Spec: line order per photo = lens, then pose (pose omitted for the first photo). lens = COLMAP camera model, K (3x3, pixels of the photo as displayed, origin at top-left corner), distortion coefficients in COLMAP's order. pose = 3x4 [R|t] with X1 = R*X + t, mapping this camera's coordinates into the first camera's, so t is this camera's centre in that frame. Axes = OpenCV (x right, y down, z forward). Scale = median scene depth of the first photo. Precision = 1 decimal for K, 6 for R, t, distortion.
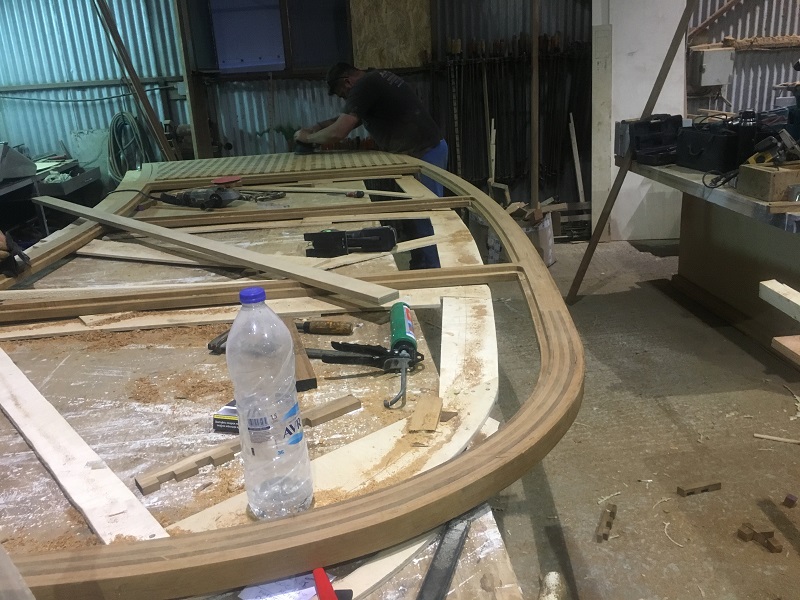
lens RADIAL K [[676.3, 0, 399.1], [0, 676.3, 298.9], [0, 0, 1]] dist [0.095638, -0.137308]
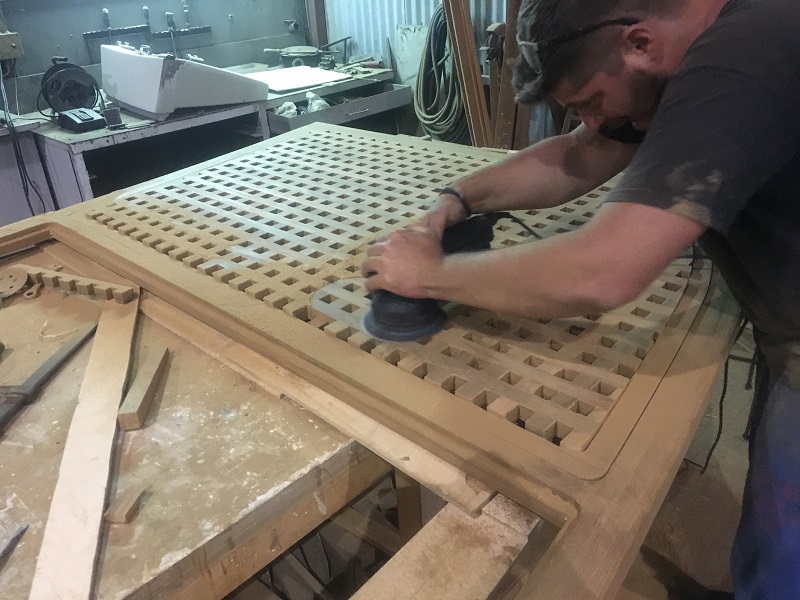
lens RADIAL K [[676.3, 0, 399.1], [0, 676.3, 298.9], [0, 0, 1]] dist [0.095638, -0.137308]
pose [[0.656664, 0.362219, -0.661506, 0.066077], [-0.224485, 0.931234, 0.287071, -0.201327], [0.719999, -0.040011, 0.692821, 0.567998]]
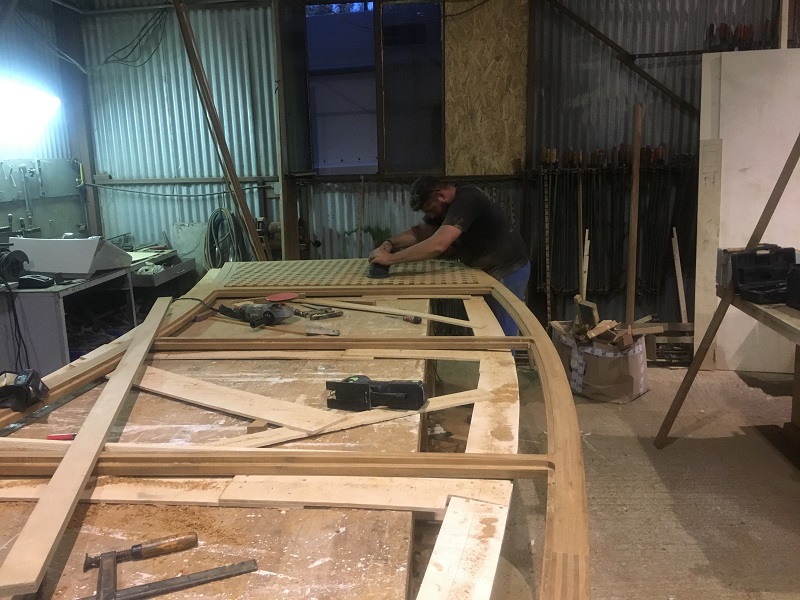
lens RADIAL K [[676.3, 0, 399.1], [0, 676.3, 298.9], [0, 0, 1]] dist [0.095638, -0.137308]
pose [[0.985621, 0.062898, -0.156827, 0.036489], [-0.080764, 0.990614, -0.110277, -0.045134], [0.148419, 0.121357, 0.981450, 0.042466]]
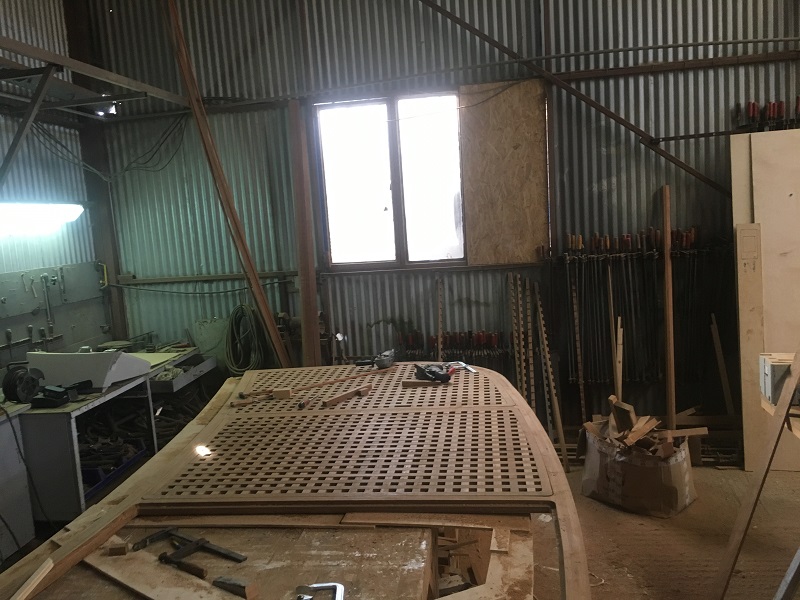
lens RADIAL K [[676.3, 0, 399.1], [0, 676.3, 298.9], [0, 0, 1]] dist [0.095638, -0.137308]
pose [[0.975755, 0.017703, -0.218150, 0.052897], [-0.058211, 0.981815, -0.180695, -0.114914], [0.210984, 0.189013, 0.959041, 0.070399]]
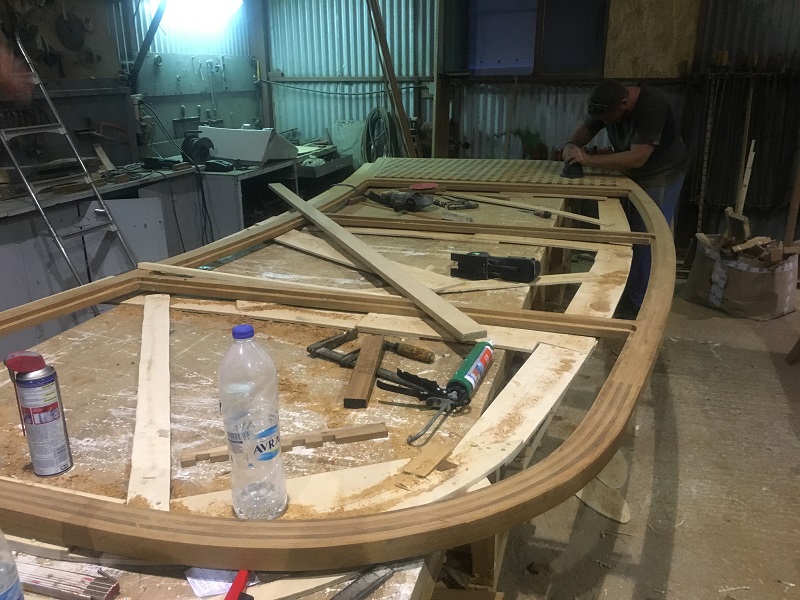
lens RADIAL K [[676.3, 0, 399.1], [0, 676.3, 298.9], [0, 0, 1]] dist [0.095638, -0.137308]
pose [[0.920627, 0.169921, -0.351529, 0.066242], [-0.164957, 0.985307, 0.044266, -0.023695], [0.353886, 0.017235, 0.935130, -0.003928]]
